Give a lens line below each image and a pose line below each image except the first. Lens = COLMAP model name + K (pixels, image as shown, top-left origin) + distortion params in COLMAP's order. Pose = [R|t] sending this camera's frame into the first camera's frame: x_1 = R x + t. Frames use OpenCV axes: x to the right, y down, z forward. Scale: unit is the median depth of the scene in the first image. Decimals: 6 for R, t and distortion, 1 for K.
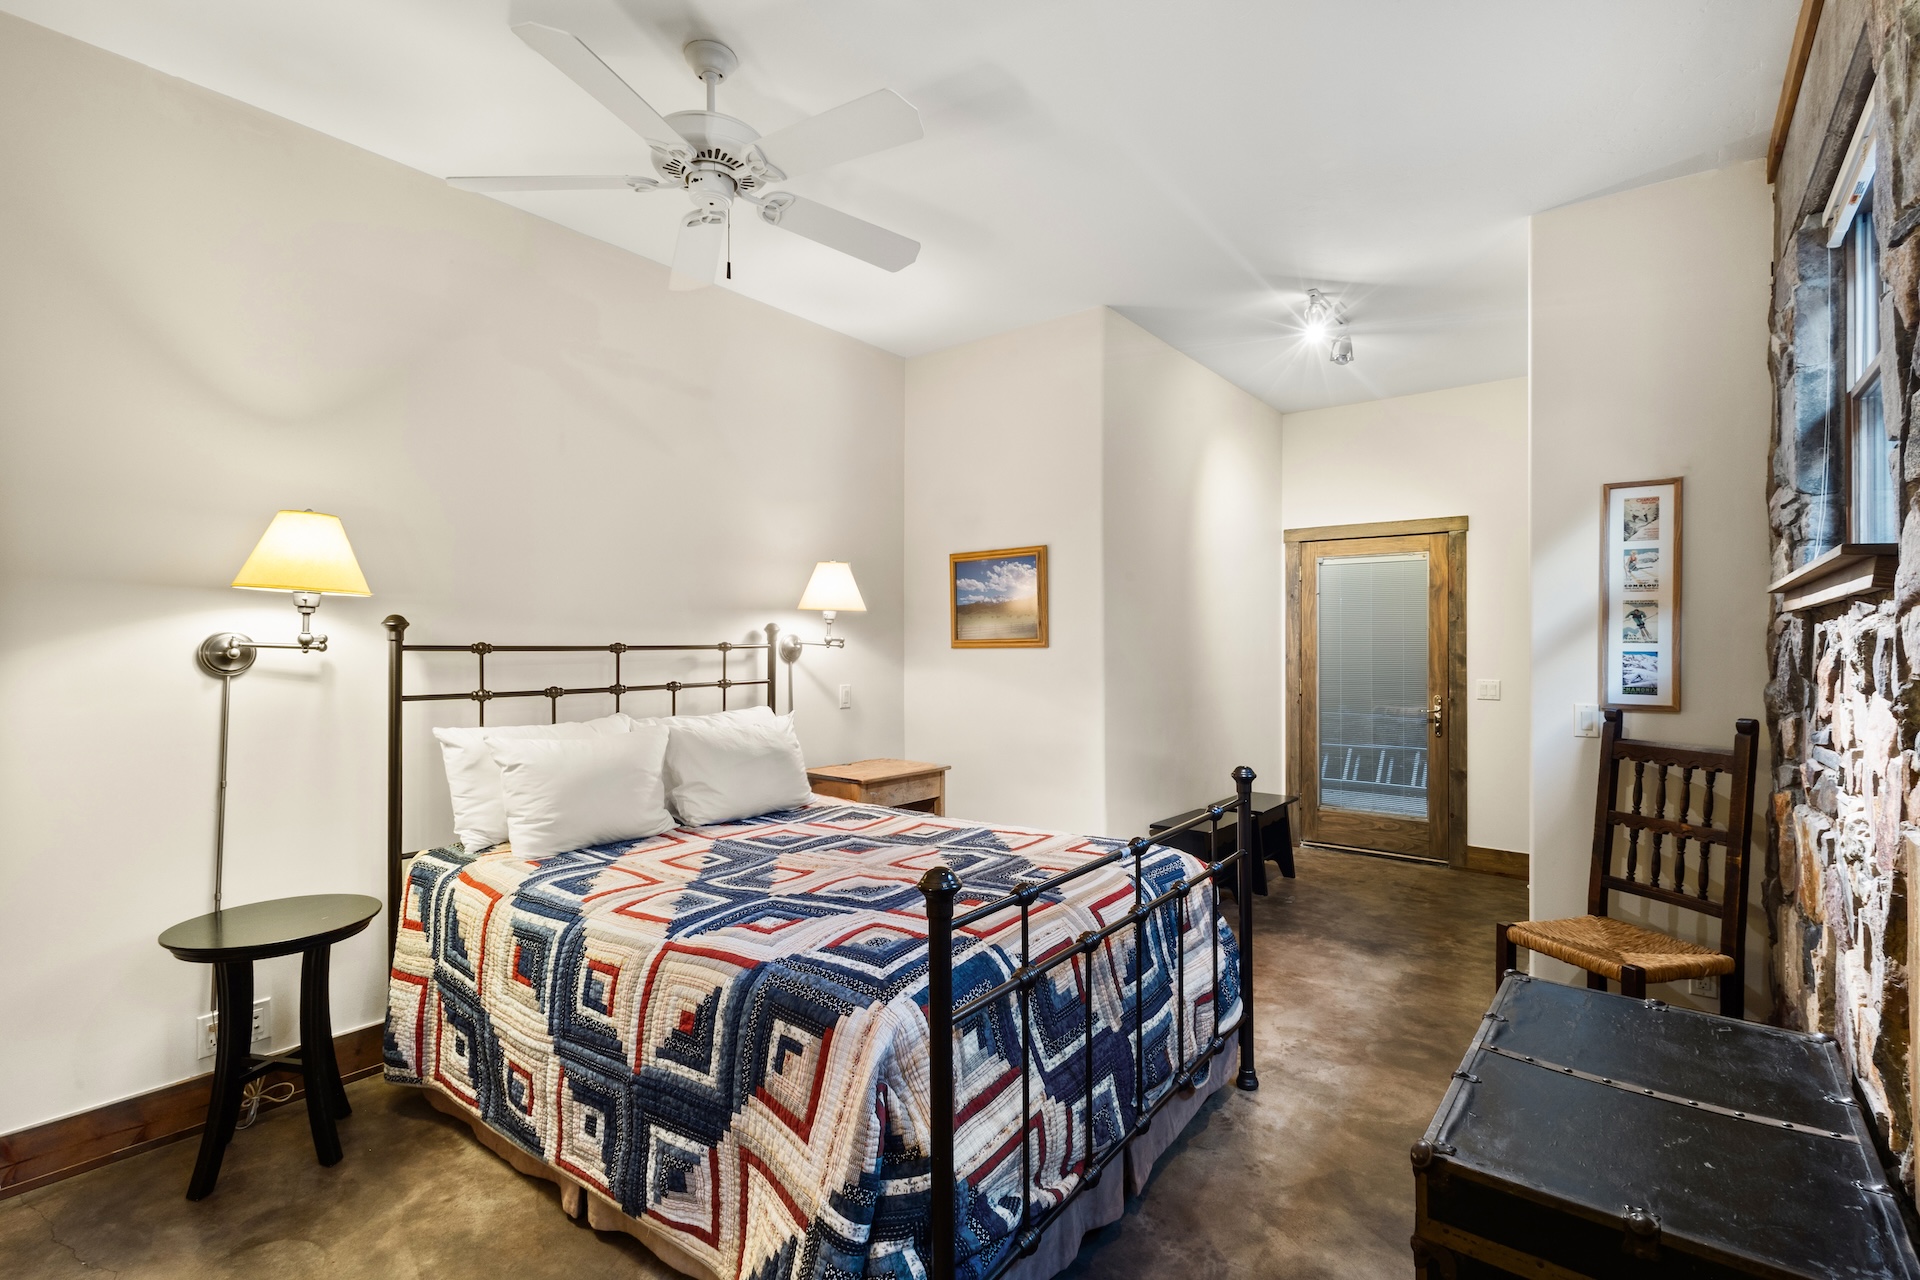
lens RADIAL K [[890.7, 0, 955.2], [0, 890.7, 638.1], [0, 0, 1]] dist [0.014055, -0.000045]
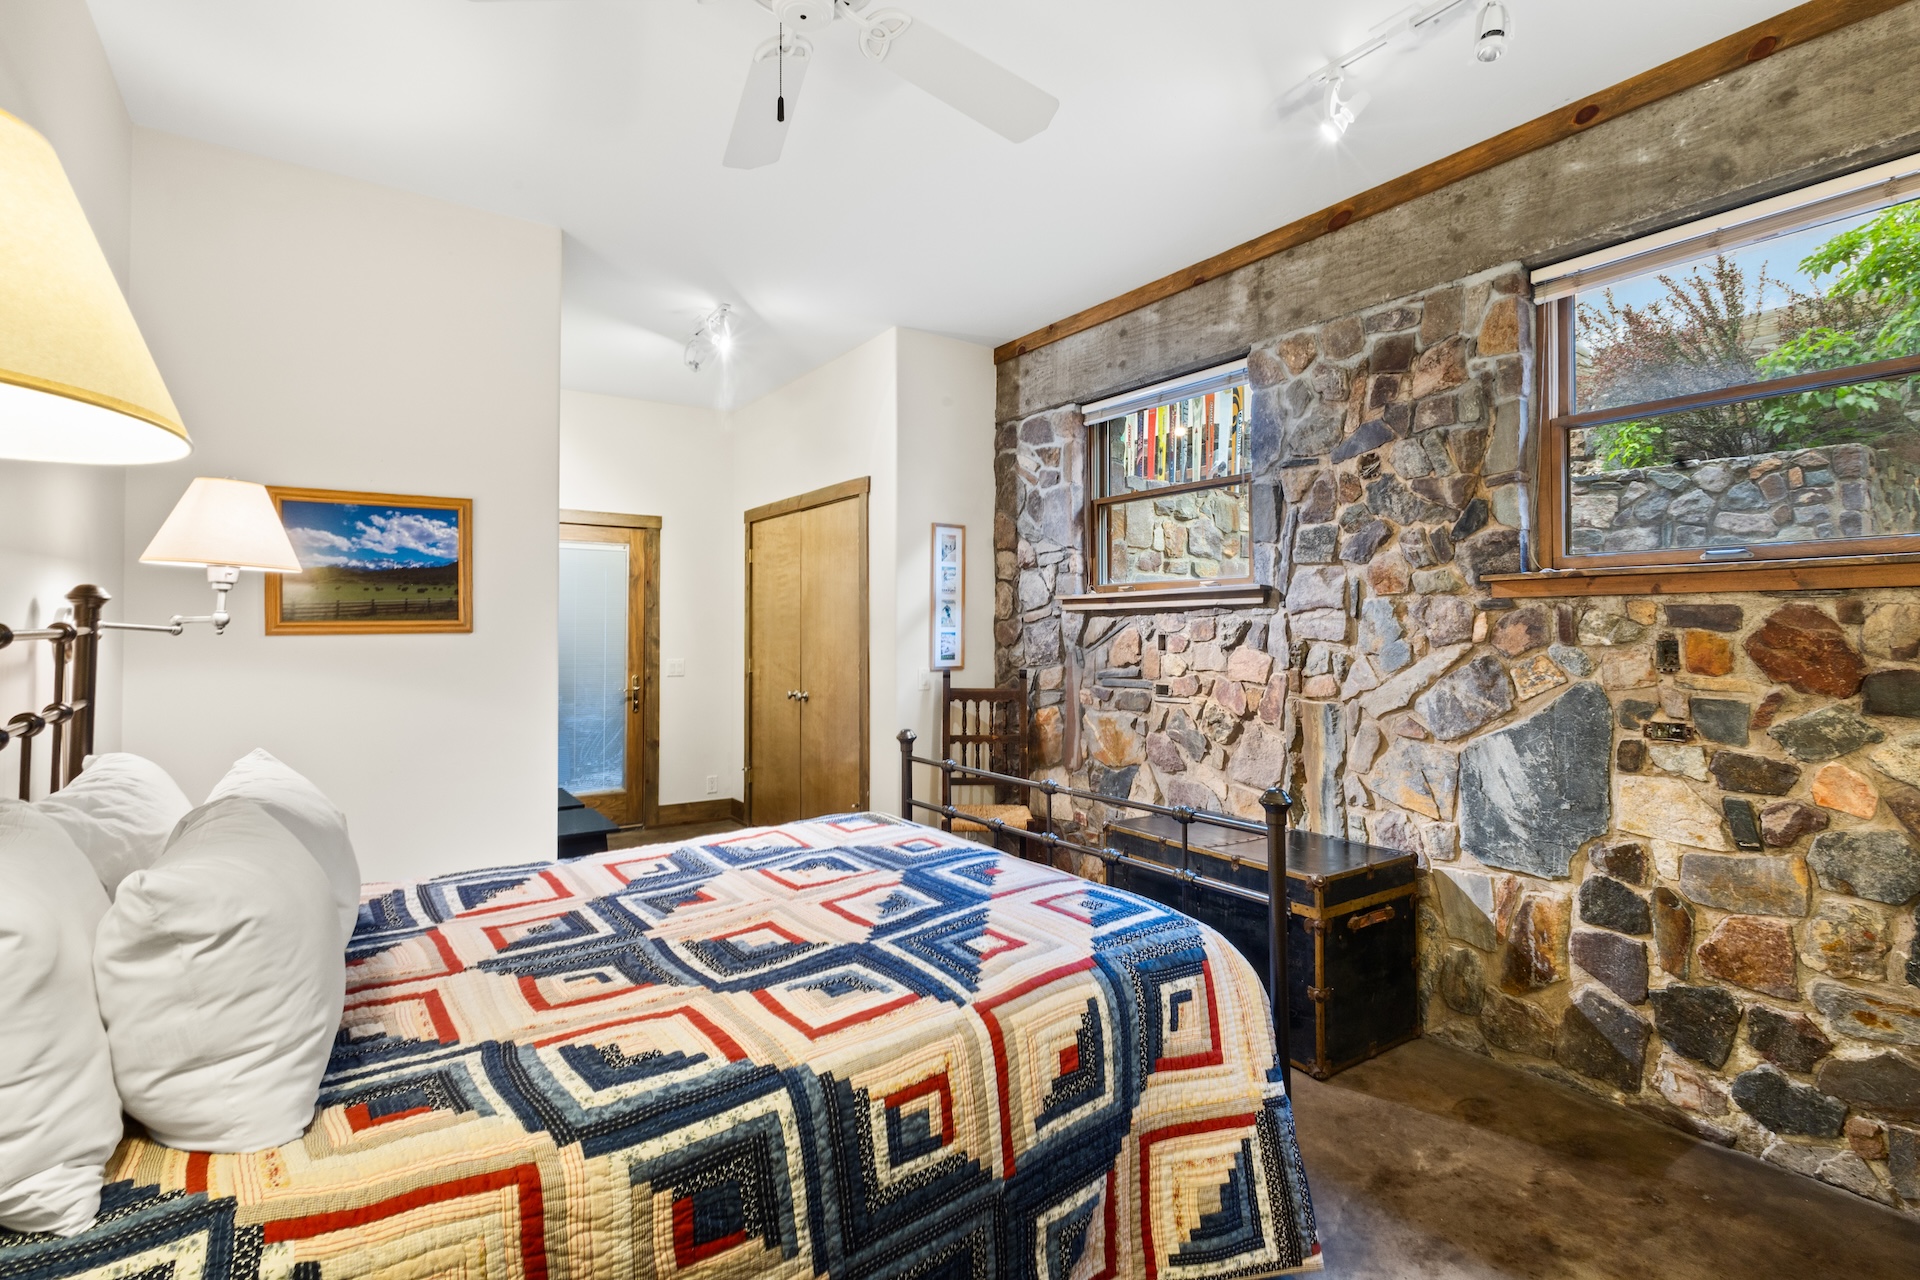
lens RADIAL K [[902.6, 0, 957.6], [0, 902.6, 601.5], [0, 0, 1]] dist [0.017110, 0.000139]
pose [[0.282418, 0.027723, 0.958891, -0.870478], [-0.004286, 0.999609, -0.027638, 0.005856], [-0.959282, 0.003696, 0.282427, 0.623847]]
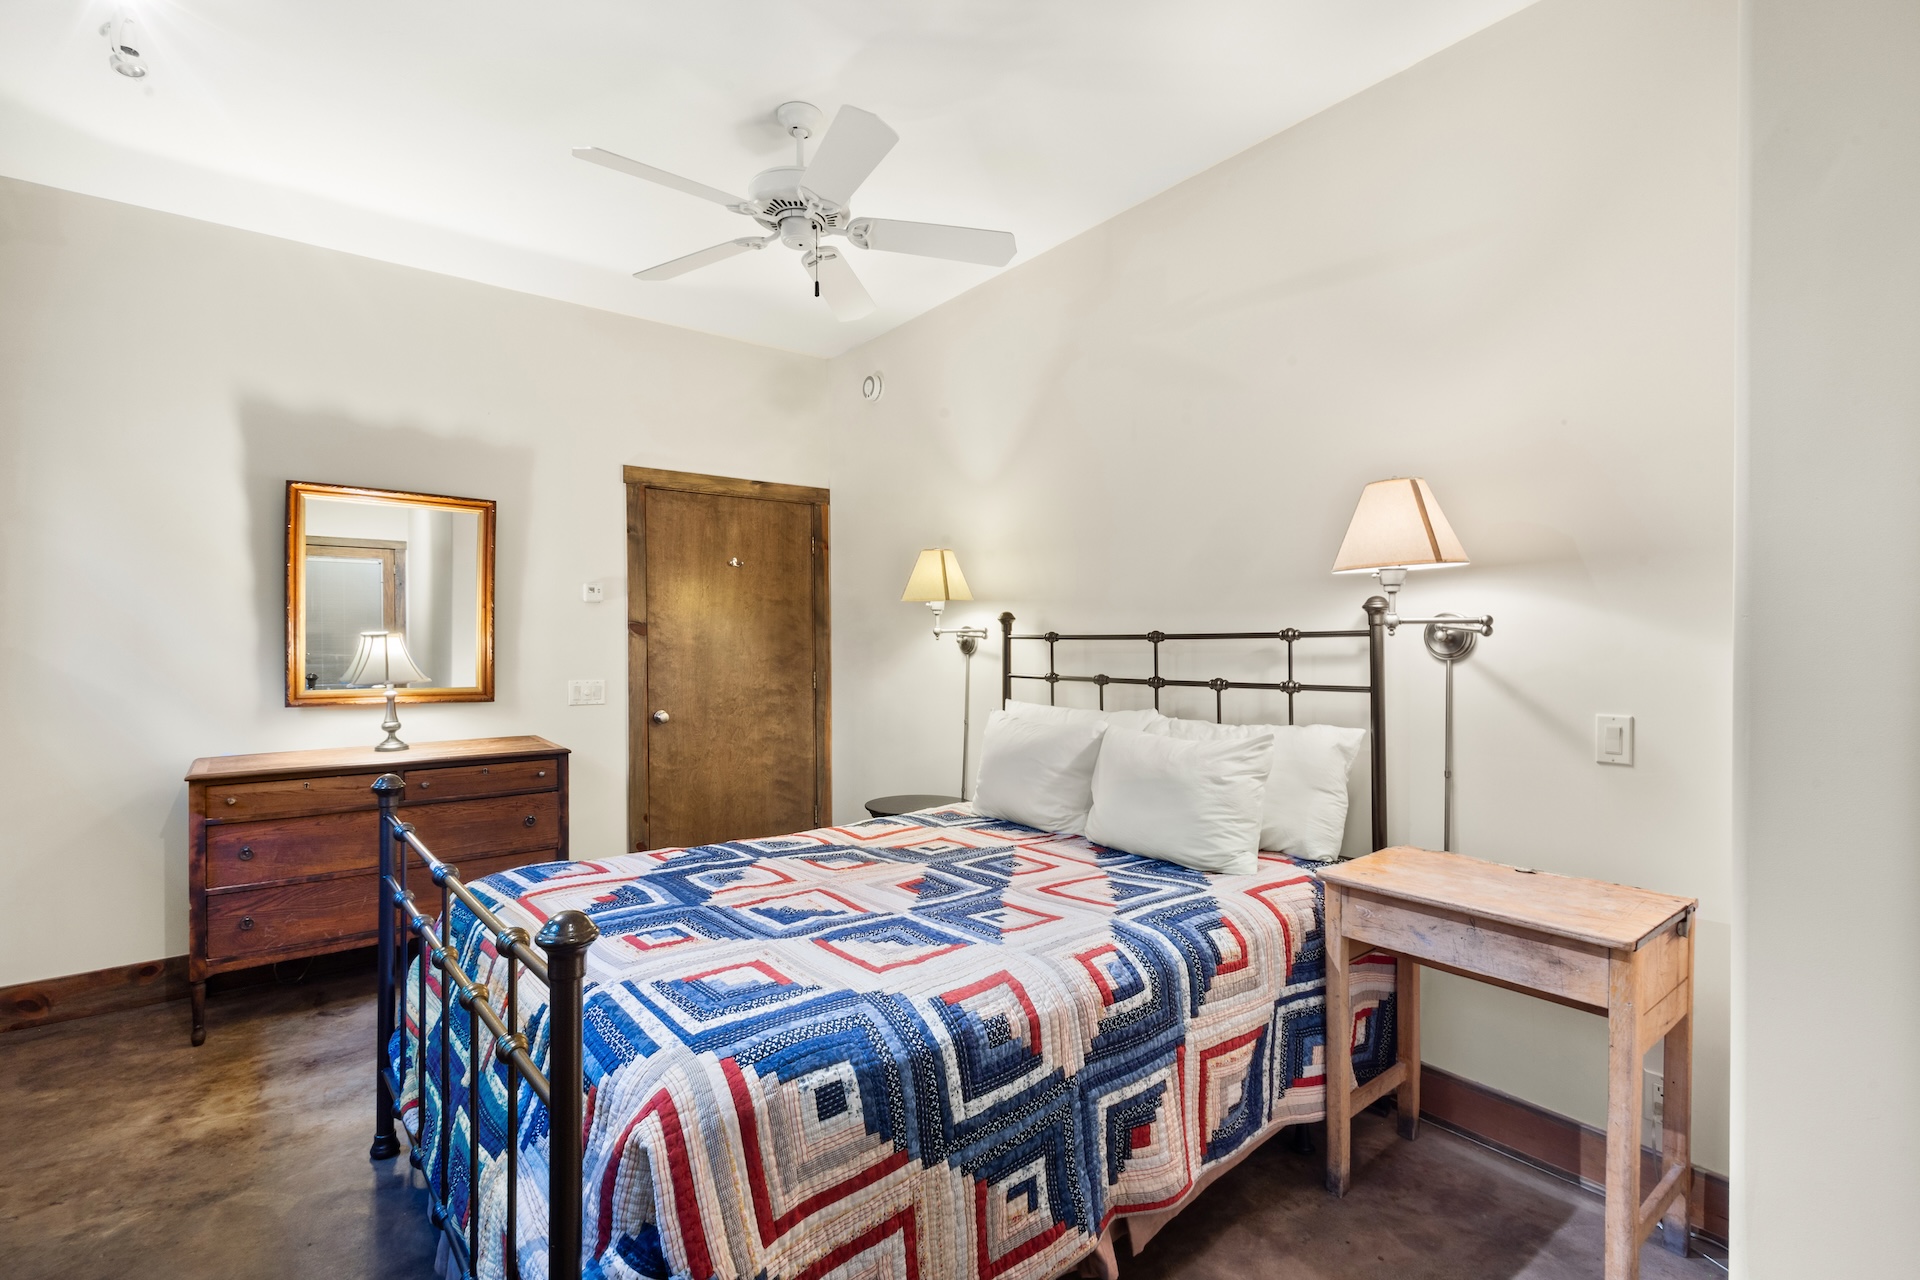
lens RADIAL K [[890.7, 0, 955.2], [0, 890.7, 638.1], [0, 0, 1]] dist [0.014055, -0.000045]
pose [[-0.244643, -0.001349, -0.969612, 0.732798], [0.009498, 0.999948, -0.003787, 0.018628], [0.969567, -0.010136, -0.244617, 1.359810]]
